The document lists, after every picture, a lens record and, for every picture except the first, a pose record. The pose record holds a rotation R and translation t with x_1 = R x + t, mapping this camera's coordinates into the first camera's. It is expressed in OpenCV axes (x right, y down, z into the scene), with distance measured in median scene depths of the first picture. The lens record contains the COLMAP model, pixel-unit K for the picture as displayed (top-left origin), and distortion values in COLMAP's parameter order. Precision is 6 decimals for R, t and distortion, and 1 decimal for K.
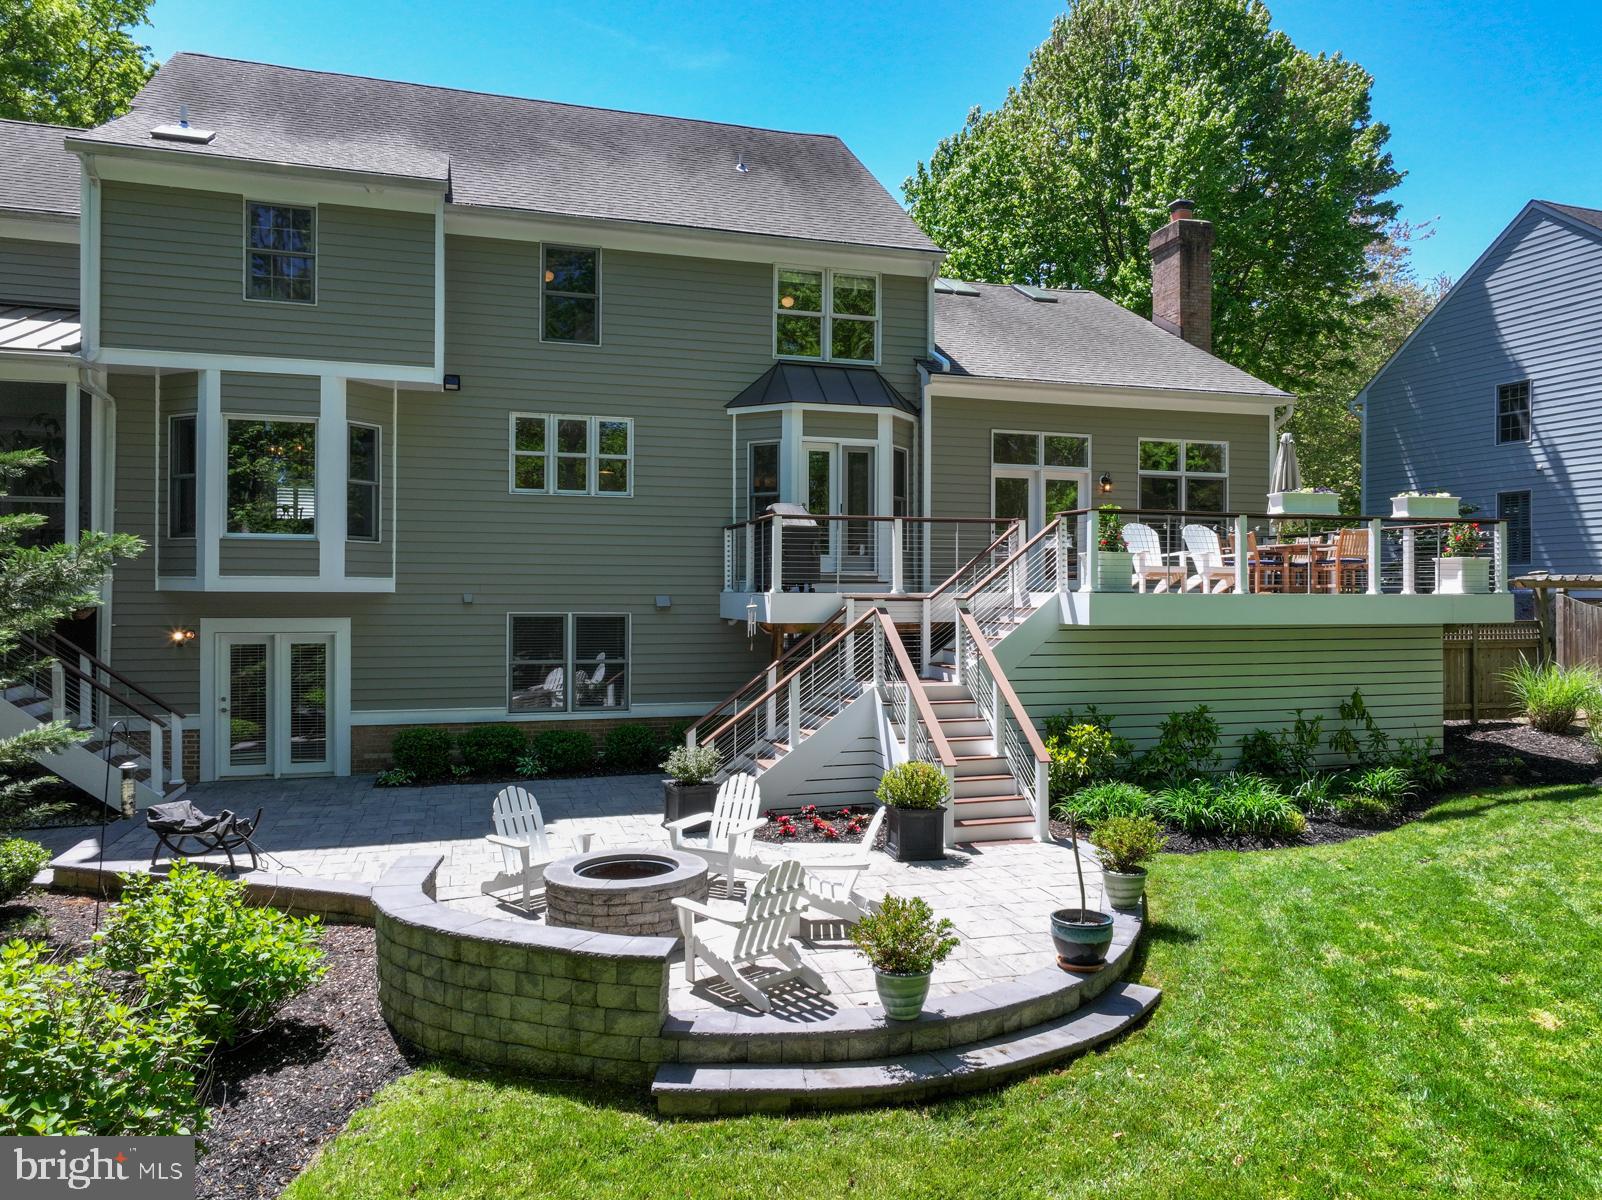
lens RADIAL K [[1127.2, 0, 801.0], [0, 1127.2, 600.0], [0, 0, 1]] dist [0.000535, 0.009318]
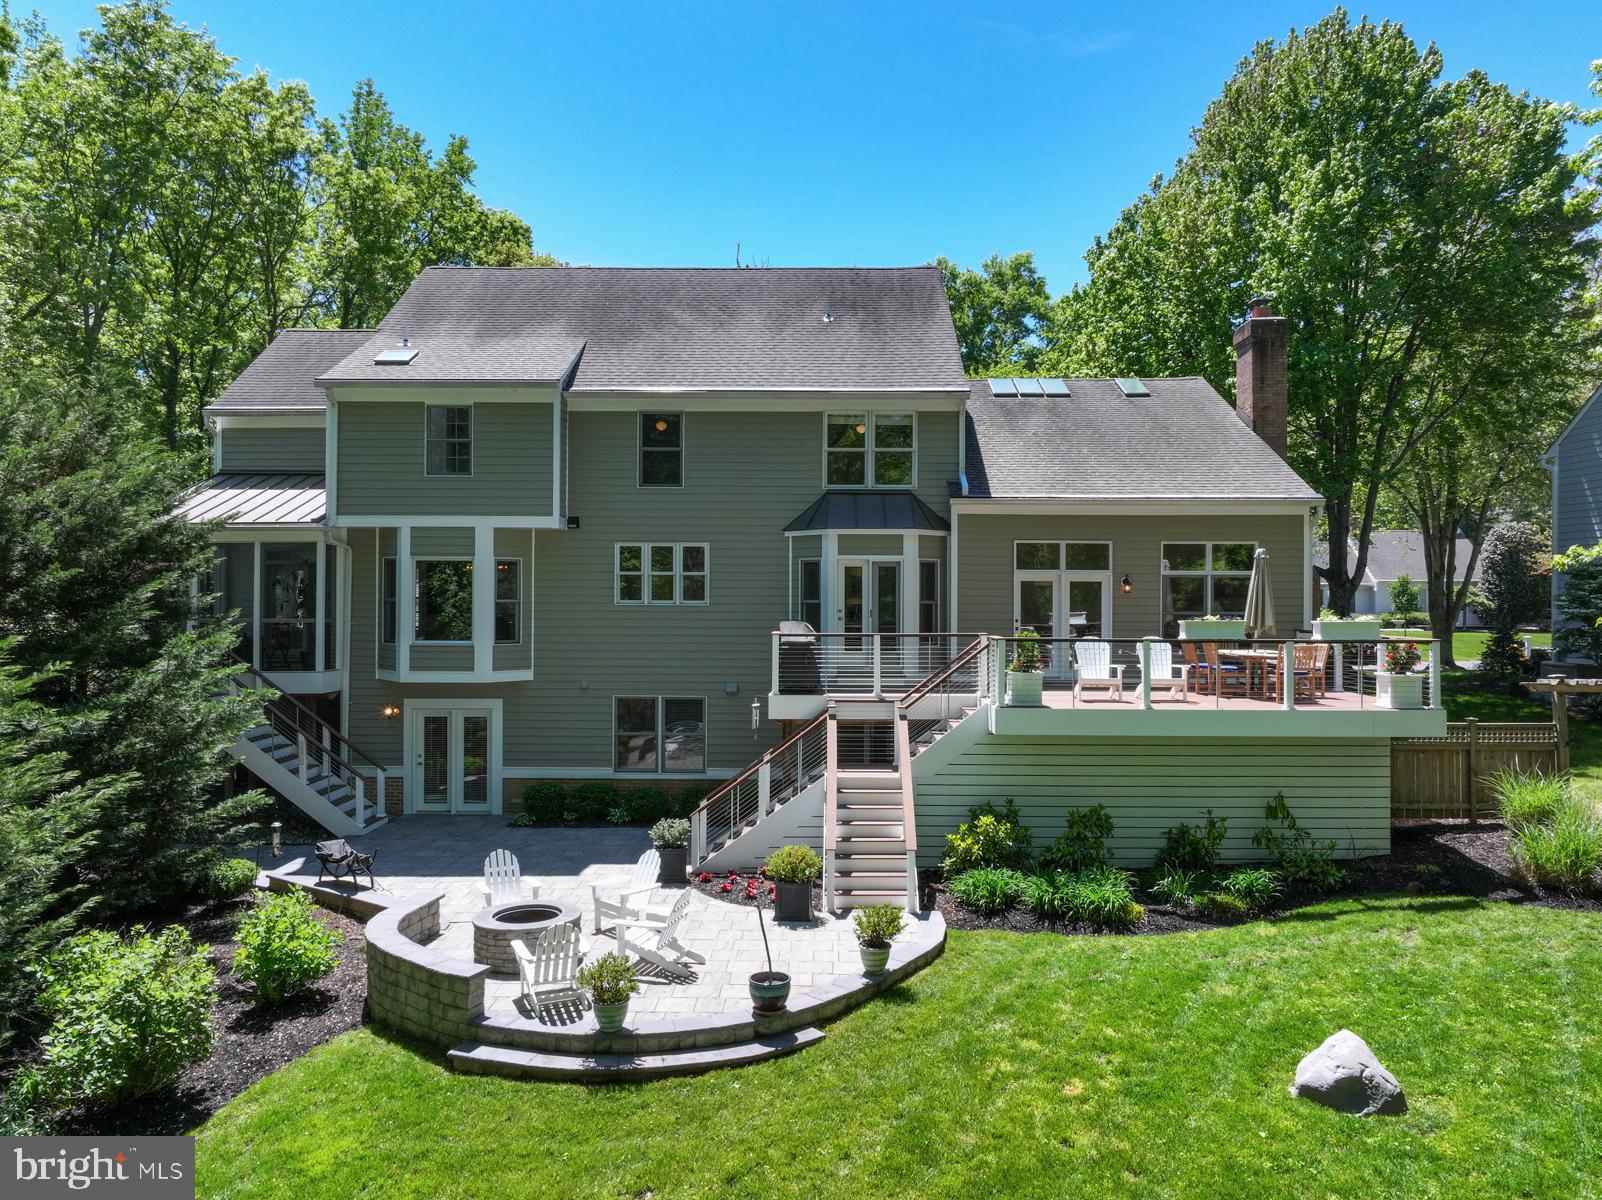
lens RADIAL K [[1127.2, 0, 801.0], [0, 1127.2, 600.0], [0, 0, 1]] dist [0.000535, 0.009318]
pose [[0.952184, 0.000878, -0.305523, 0.369430], [-0.001339, 0.999998, -0.001297, -0.104588], [0.305522, 0.001644, 0.952184, -0.193081]]
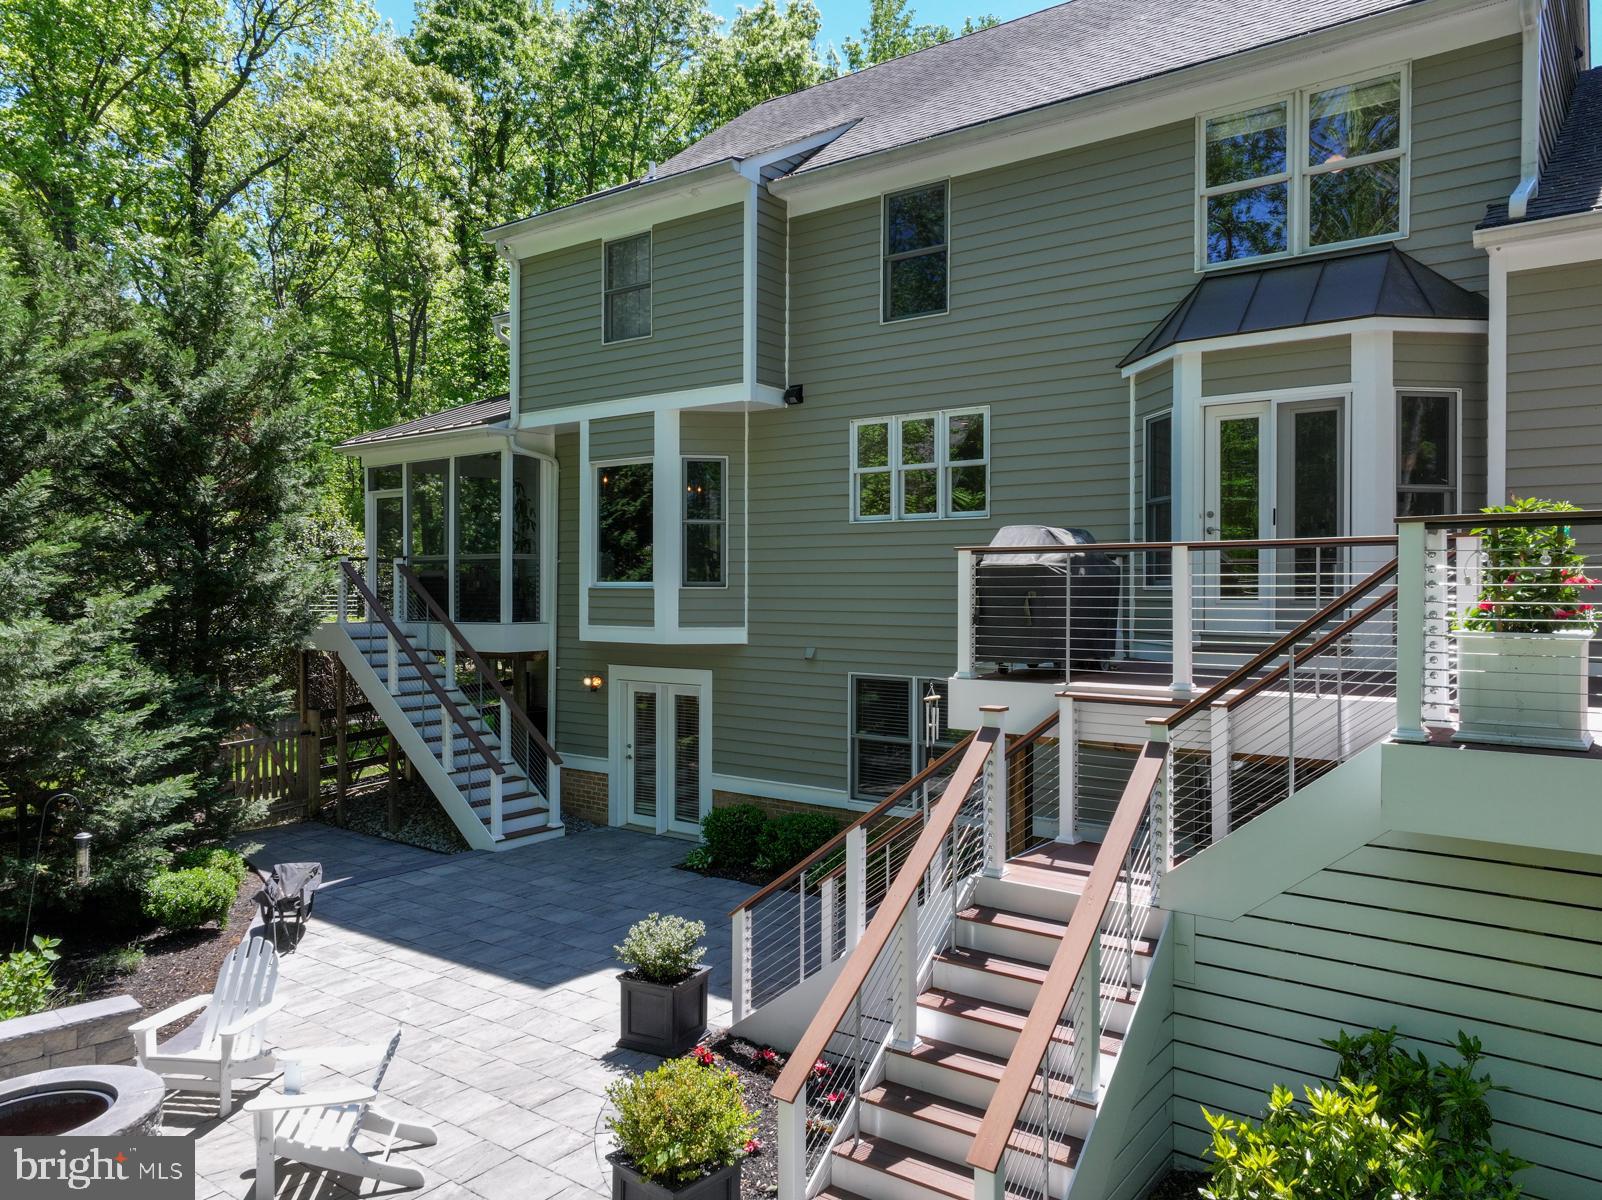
lens RADIAL K [[1131.3, 0, 797.8], [0, 1131.3, 594.8], [0, 0, 1]] dist [-0.004622, 0.008373]
pose [[0.586015, 0.003467, -0.810293, 0.387460], [-0.000466, 0.999992, 0.003941, -0.049919], [0.810300, -0.001931, 0.586012, 0.534011]]
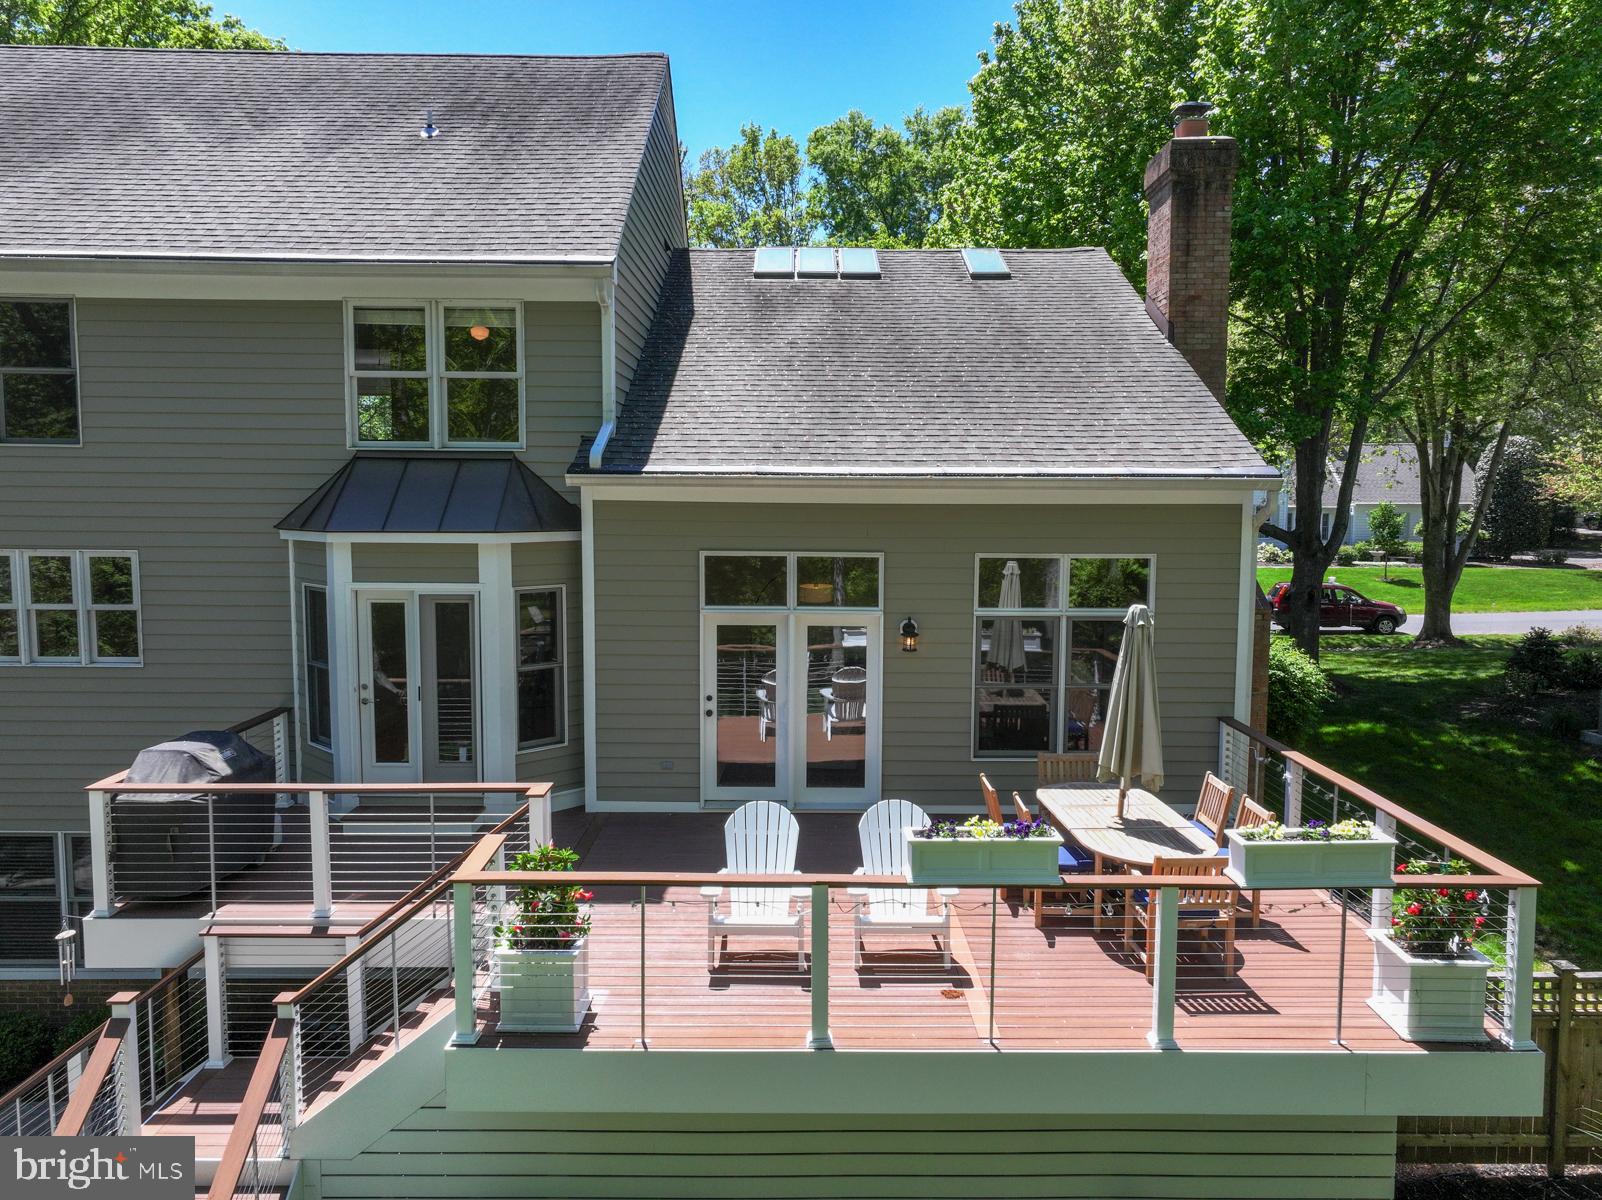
lens RADIAL K [[1122.1, 0, 805.5], [0, 1122.1, 594.5], [0, 0, 1]] dist [0.009723, 0.002594]
pose [[0.959202, 0.028661, -0.281267, 0.466335], [-0.003401, 0.995946, 0.089889, -0.215610], [0.282703, -0.085265, 0.955410, 0.509354]]
